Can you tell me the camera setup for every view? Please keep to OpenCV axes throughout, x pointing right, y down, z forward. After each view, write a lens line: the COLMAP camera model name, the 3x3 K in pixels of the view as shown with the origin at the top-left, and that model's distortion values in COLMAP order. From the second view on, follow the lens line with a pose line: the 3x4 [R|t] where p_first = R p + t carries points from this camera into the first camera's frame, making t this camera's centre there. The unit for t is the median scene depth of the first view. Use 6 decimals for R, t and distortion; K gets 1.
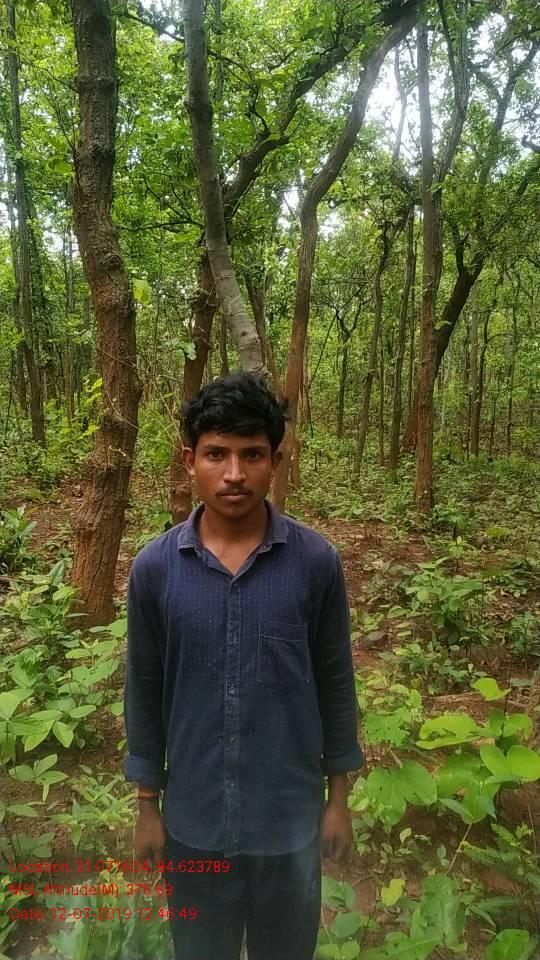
lens RADIAL K [[704.8, 0, 274.4], [0, 704.8, 480.8], [0, 0, 1]] dist [0.034065, -0.032696]
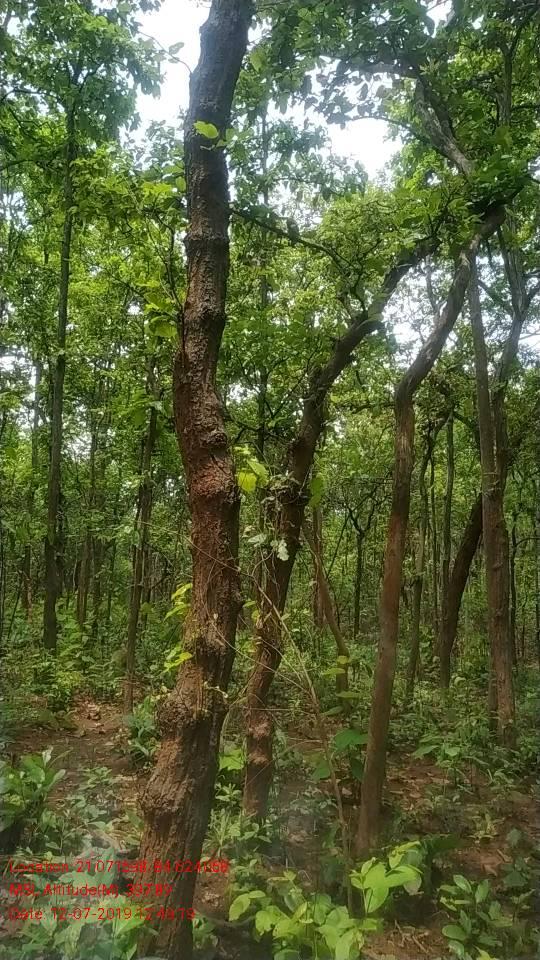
lens RADIAL K [[704.8, 0, 266.0], [0, 704.8, 475.2], [0, 0, 1]] dist [0.034065, -0.032696]
pose [[0.999864, 0.015532, -0.005527, -0.129366], [-0.016461, 0.959132, -0.282479, -0.037700], [0.000913, 0.282531, 0.959258, 0.192555]]
